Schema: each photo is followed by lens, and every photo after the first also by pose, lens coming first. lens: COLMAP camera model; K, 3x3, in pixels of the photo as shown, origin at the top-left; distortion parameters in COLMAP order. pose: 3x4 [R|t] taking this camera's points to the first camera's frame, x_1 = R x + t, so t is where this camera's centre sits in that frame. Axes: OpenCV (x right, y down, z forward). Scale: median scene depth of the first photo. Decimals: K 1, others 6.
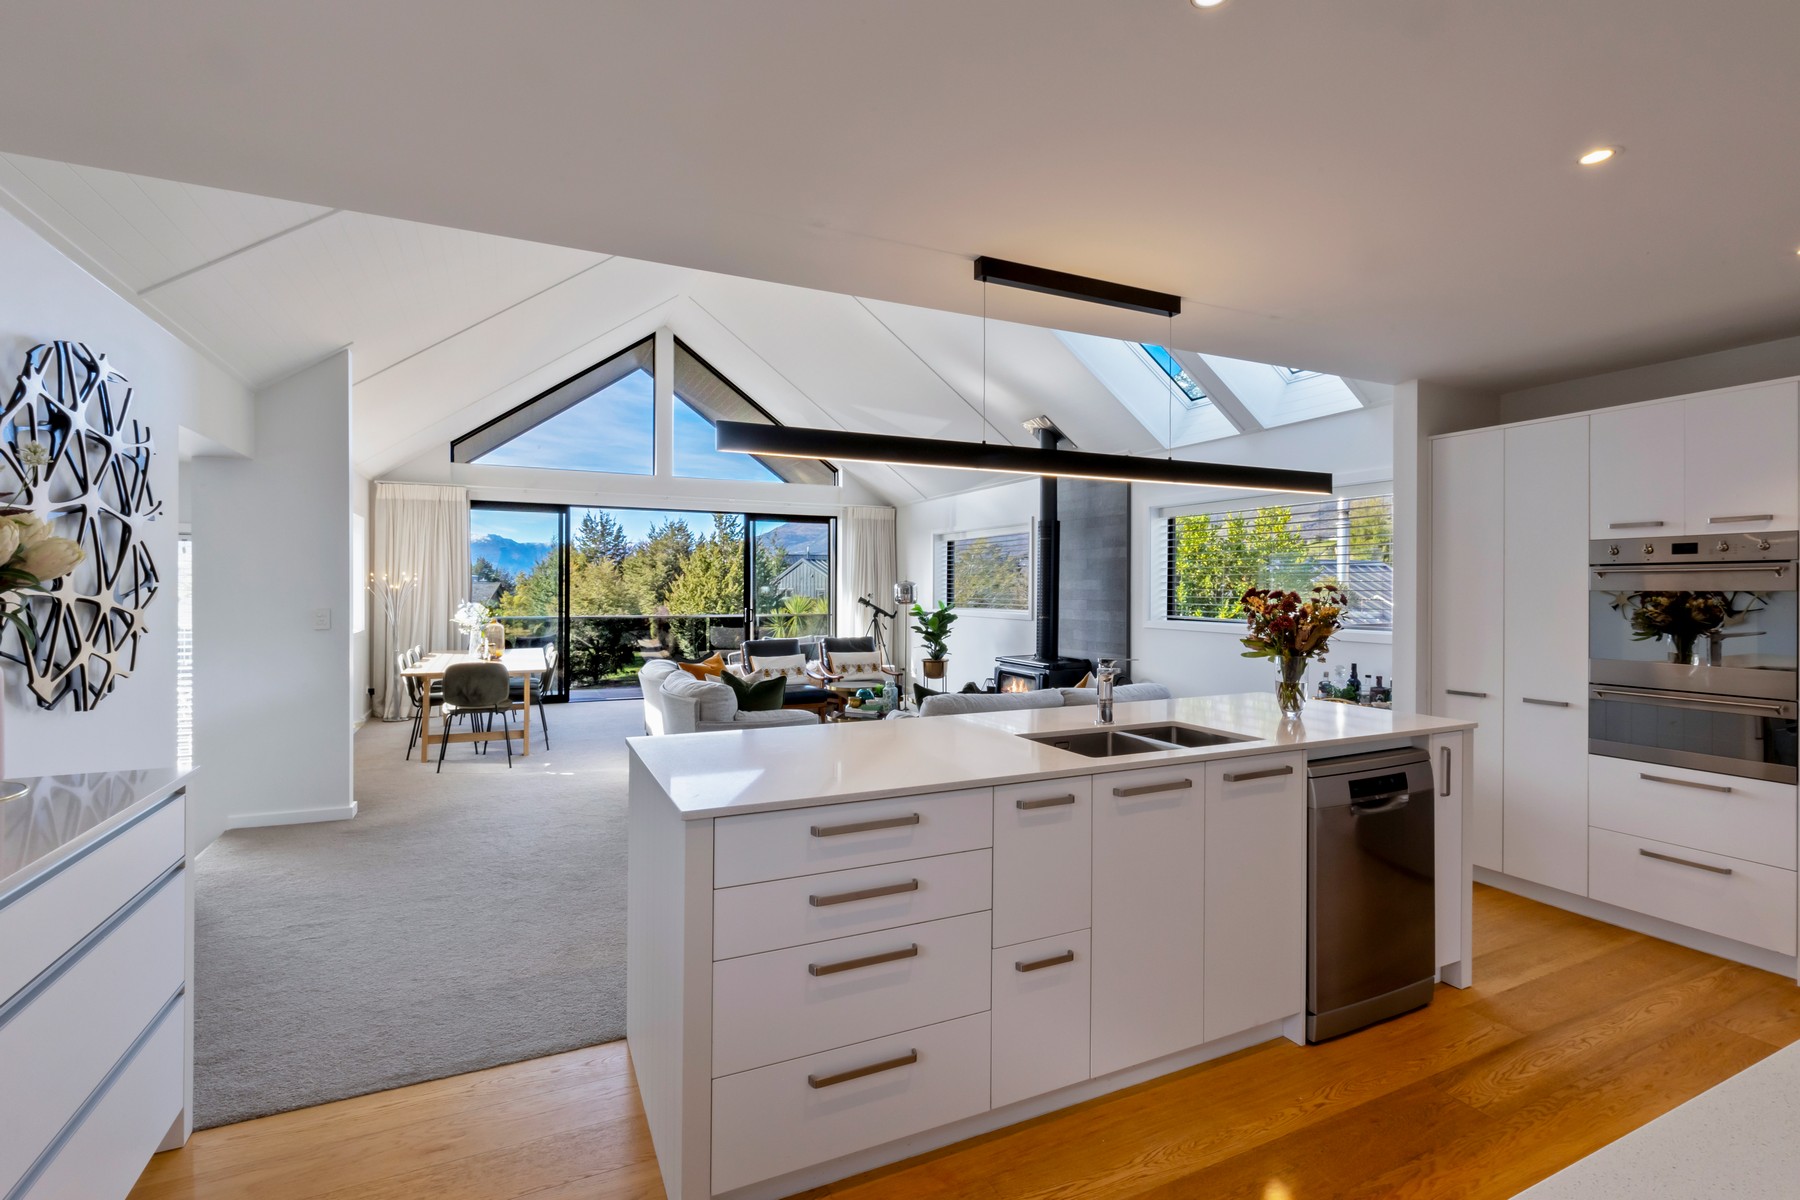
lens RADIAL K [[816.0, 0, 894.0], [0, 816.0, 595.8], [0, 0, 1]] dist [-0.020834, 0.005945]
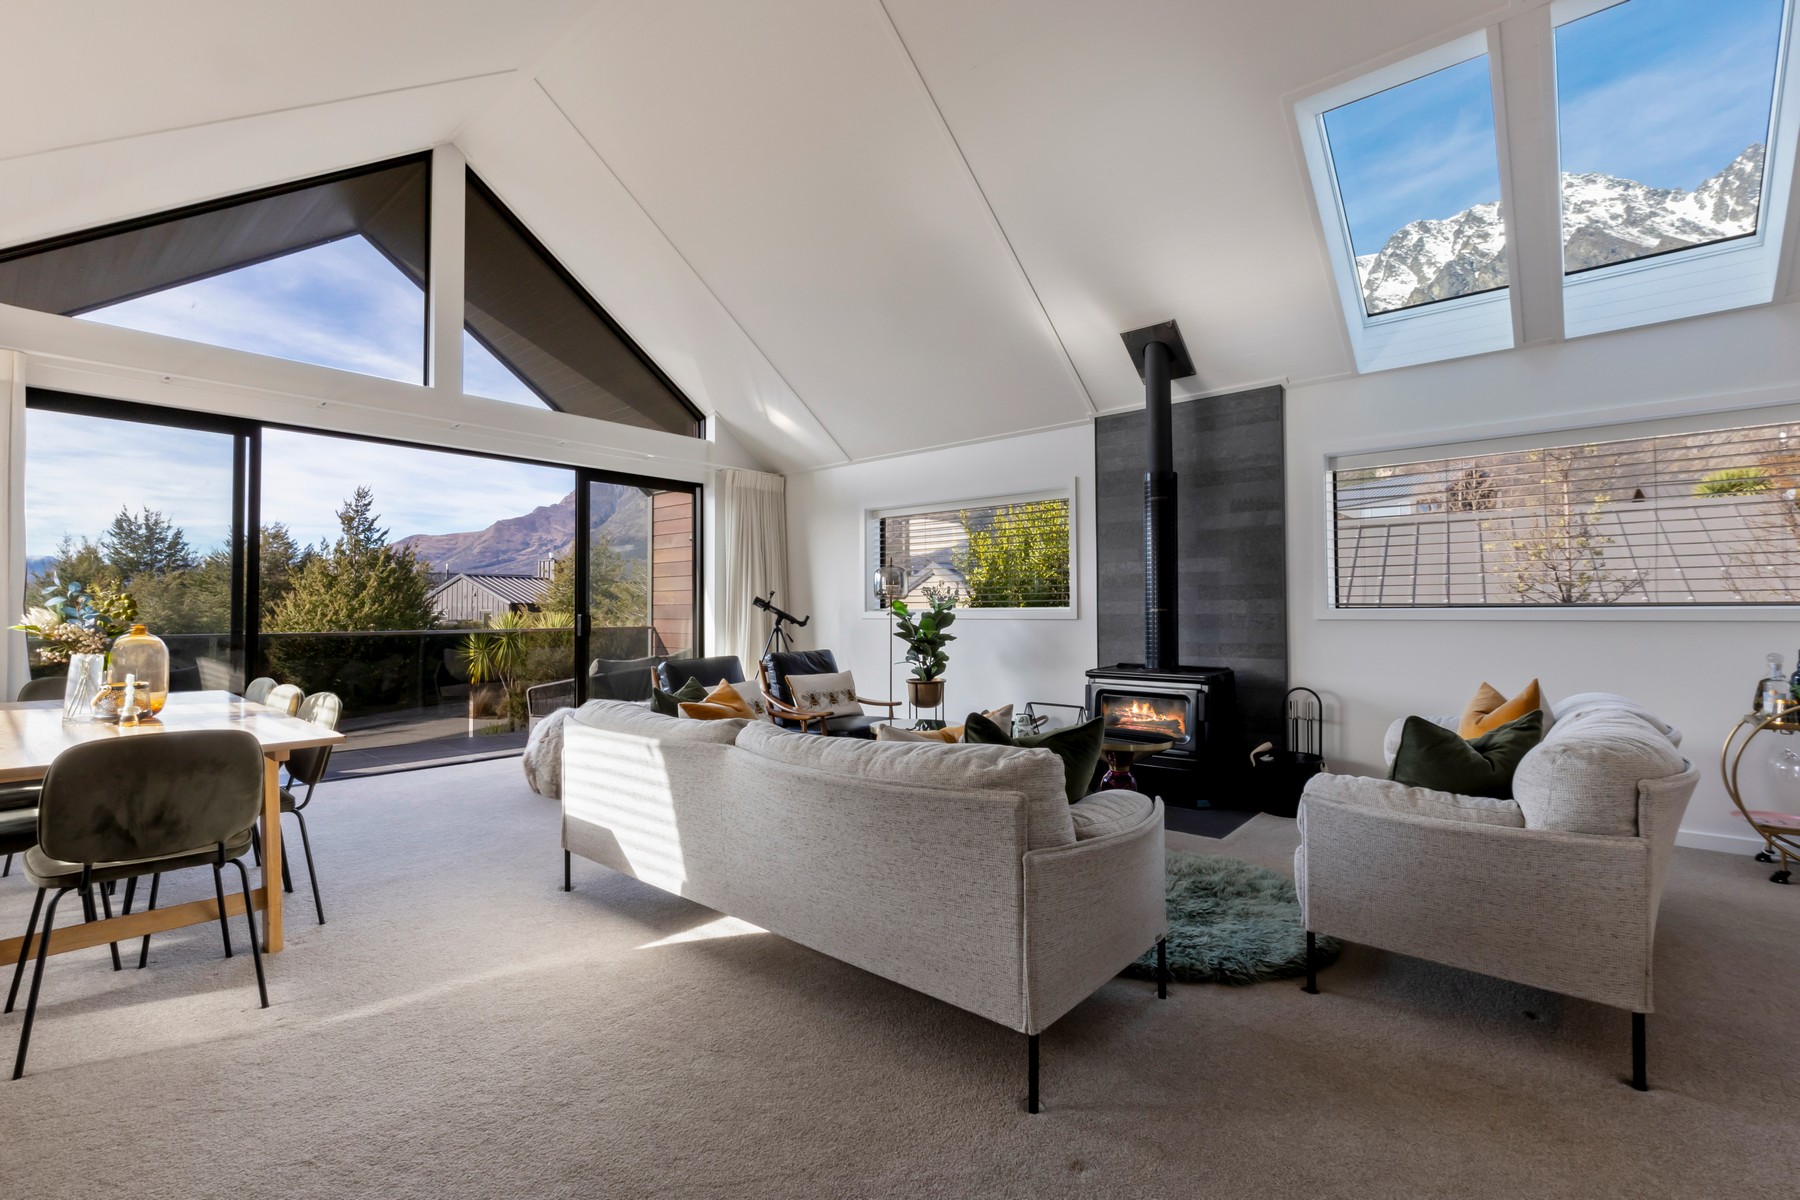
lens RADIAL K [[816.0, 0, 902.8], [0, 816.0, 593.3], [0, 0, 1]] dist [-0.020834, 0.005945]
pose [[0.911509, 0.000443, 0.411279, -0.208947], [0.012584, 0.999501, -0.028966, 0.020088], [-0.411087, 0.031578, 0.911049, 0.310125]]
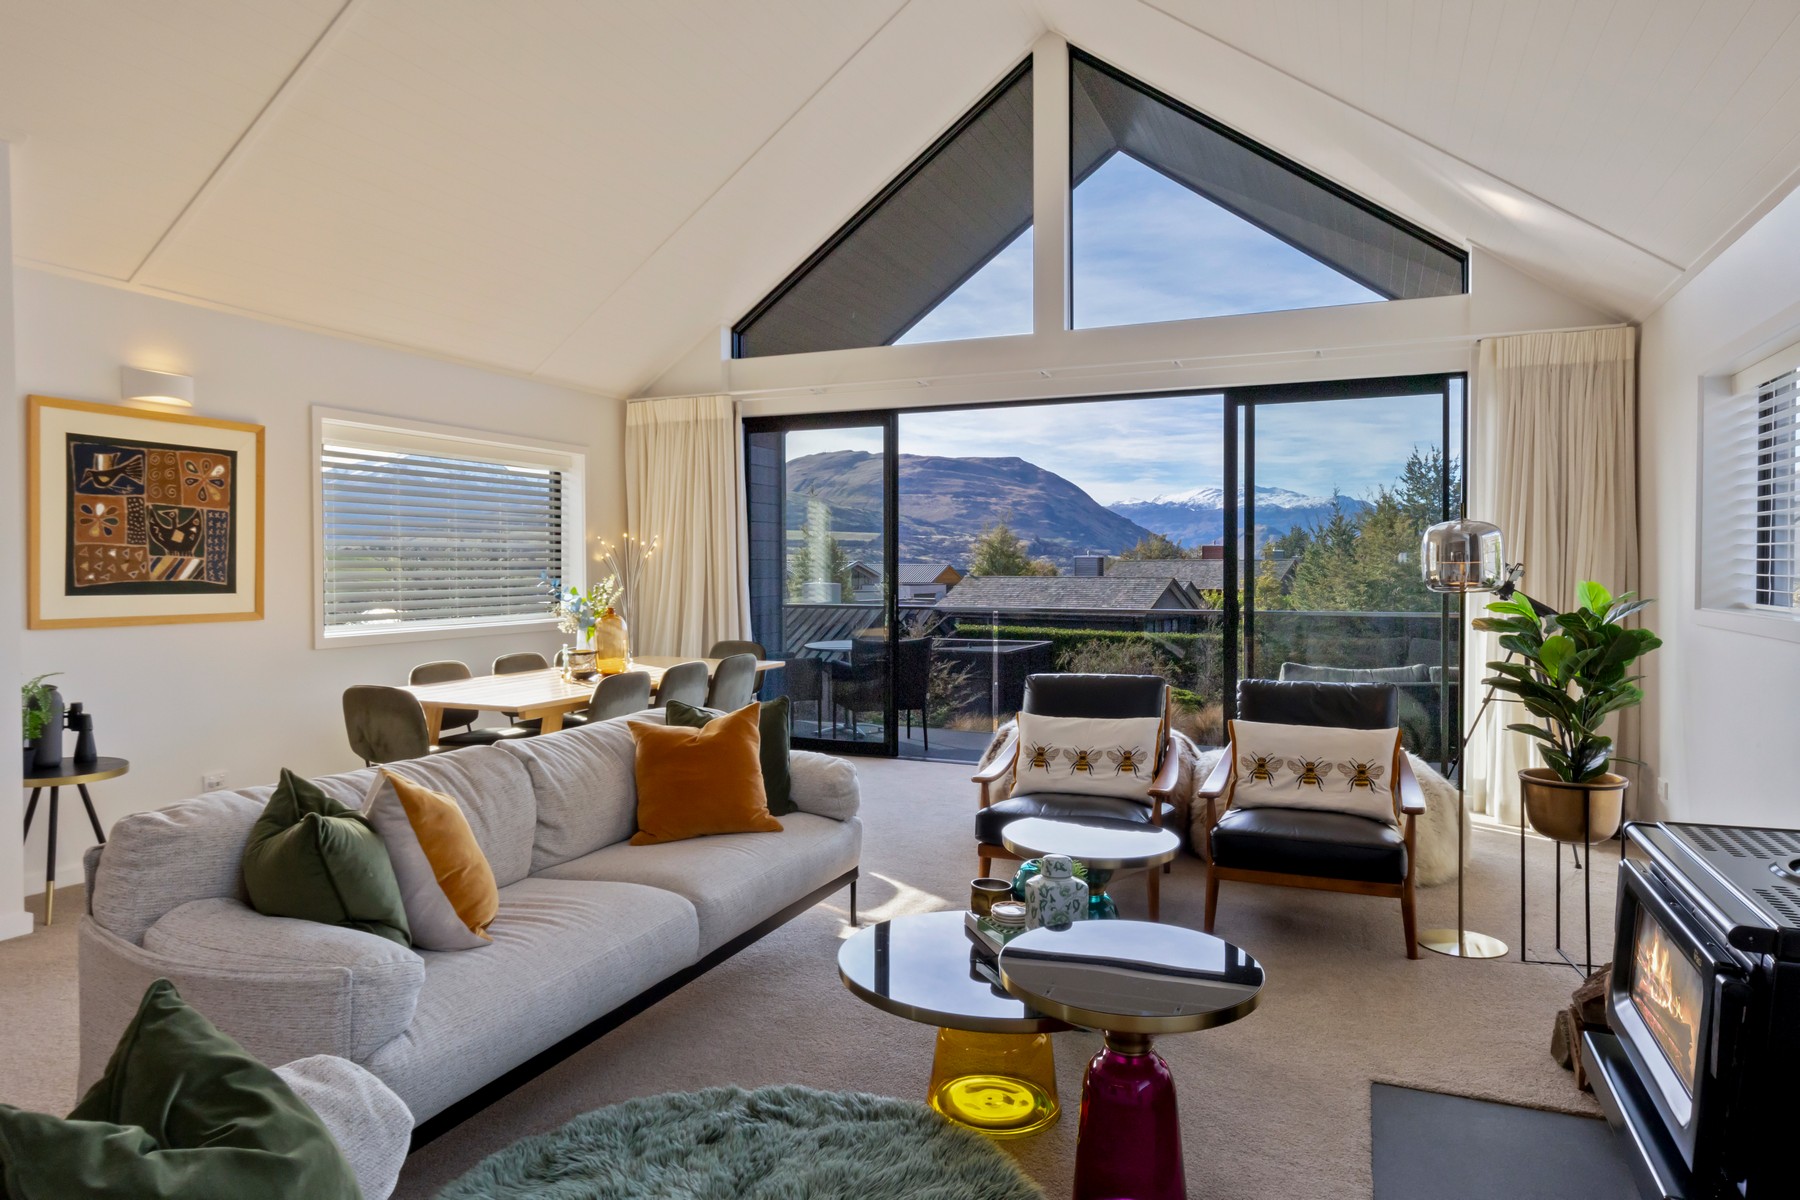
lens RADIAL K [[1113.2, 0, 903.7], [0, 1113.2, 573.9], [0, 0, 1]] dist [0.025523, -0.000386]
pose [[0.671307, -0.002028, -0.741177, 0.158327], [-0.000344, 0.999995, -0.003048, 0.003969], [0.741180, 0.002301, 0.671303, 0.444443]]
